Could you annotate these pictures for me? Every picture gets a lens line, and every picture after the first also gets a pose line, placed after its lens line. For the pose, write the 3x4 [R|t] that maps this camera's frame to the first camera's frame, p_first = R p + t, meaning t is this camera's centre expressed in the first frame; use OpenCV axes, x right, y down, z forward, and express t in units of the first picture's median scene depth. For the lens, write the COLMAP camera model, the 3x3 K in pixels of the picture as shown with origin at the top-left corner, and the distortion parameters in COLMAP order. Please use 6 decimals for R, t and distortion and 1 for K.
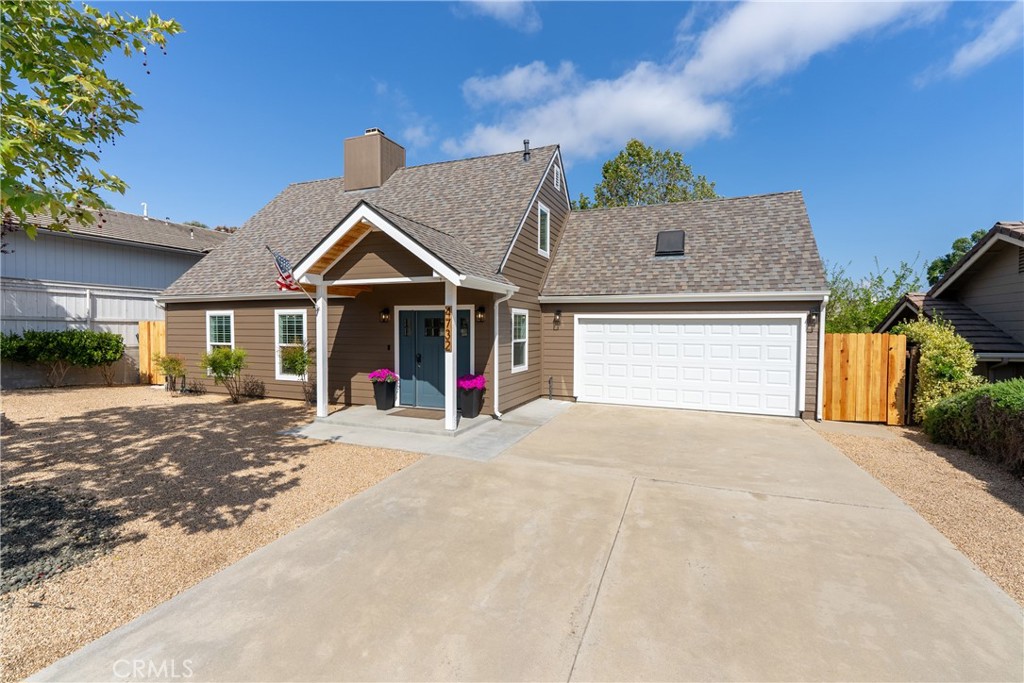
lens RADIAL K [[461.2, 0, 512.0], [0, 461.2, 341.5], [0, 0, 1]] dist [-0.006038, 0.000590]
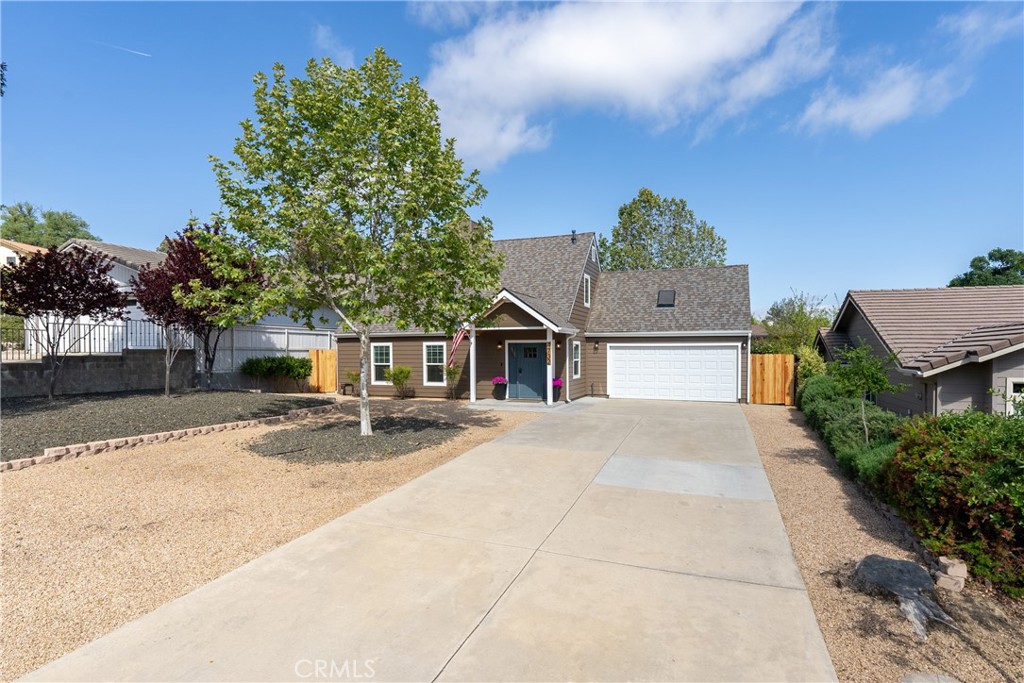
lens RADIAL K [[524.4, 0, 526.3], [0, 524.4, 369.2], [0, 0, 1]] dist [-0.004872, 0.000088]
pose [[0.999576, -0.008800, 0.027753, -0.230390], [0.008673, 0.999951, 0.004713, 0.022119], [-0.027793, -0.004470, 0.999604, -0.955856]]
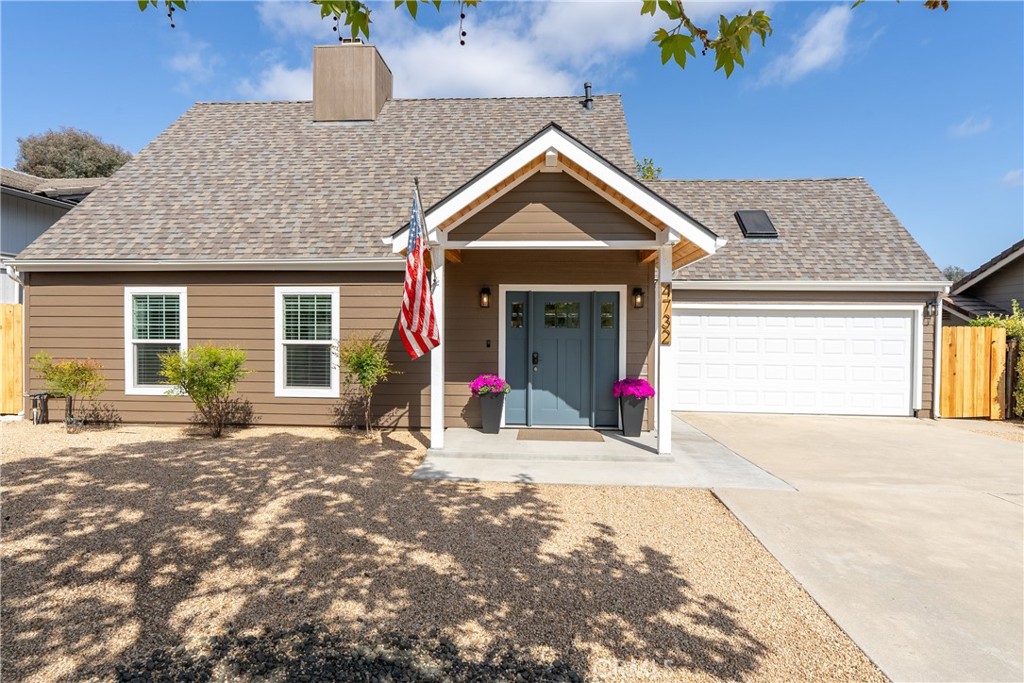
lens RADIAL K [[543.5, 0, 512.0], [0, 543.5, 341.5], [0, 0, 1]] dist [-0.002224, -0.000457]
pose [[0.949868, -0.003082, 0.312636, -0.493588], [0.005971, 0.999948, -0.008282, 0.016789], [-0.312594, 0.009734, 0.949837, 0.204605]]
